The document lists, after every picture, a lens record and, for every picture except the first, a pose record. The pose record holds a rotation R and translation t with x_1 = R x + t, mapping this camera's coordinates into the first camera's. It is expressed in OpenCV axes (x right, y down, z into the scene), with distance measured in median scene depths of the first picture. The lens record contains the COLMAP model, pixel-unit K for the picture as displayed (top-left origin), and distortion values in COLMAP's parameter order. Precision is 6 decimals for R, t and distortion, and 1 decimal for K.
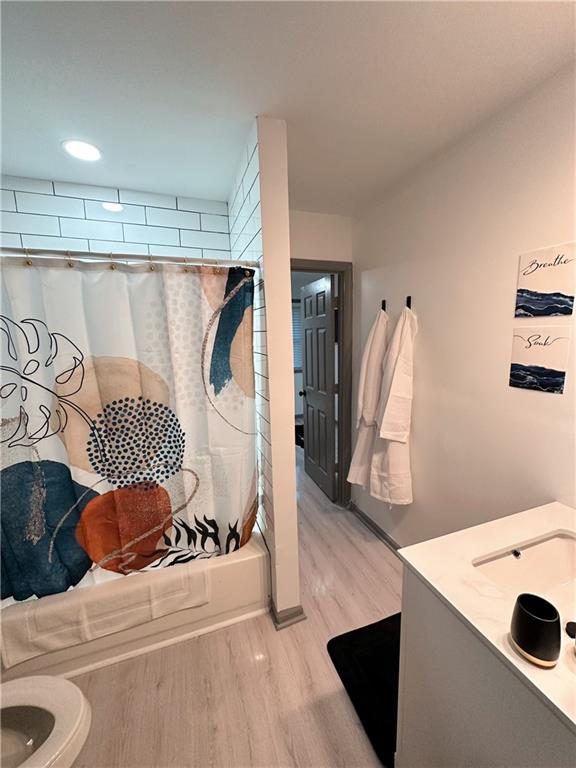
lens RADIAL K [[307.3, 0, 289.2], [0, 307.3, 384.5], [0, 0, 1]] dist [-0.001988, -0.000119]
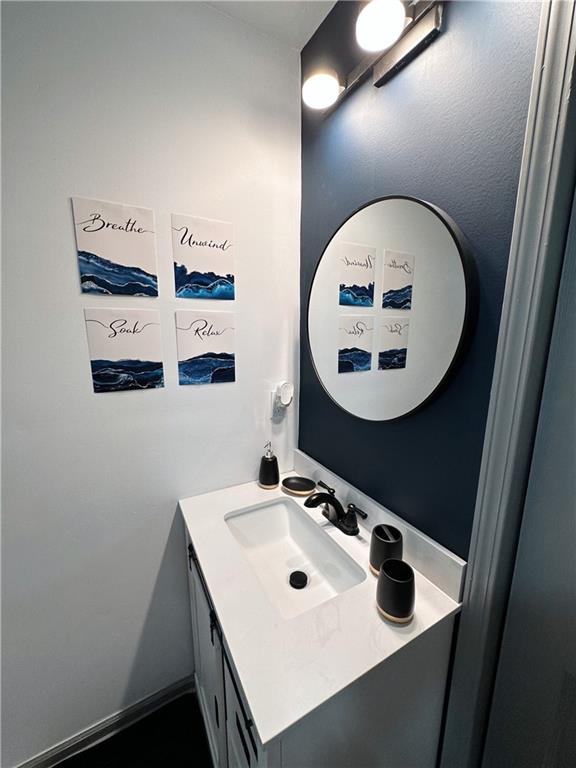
lens RADIAL K [[307.3, 0, 288.0], [0, 307.3, 385.1], [0, 0, 1]] dist [-0.001988, -0.000119]
pose [[-0.154151, -0.163975, 0.974346, -0.032155], [0.159905, 0.968992, 0.188373, -0.080075], [-0.975022, 0.184840, -0.123151, 0.711846]]
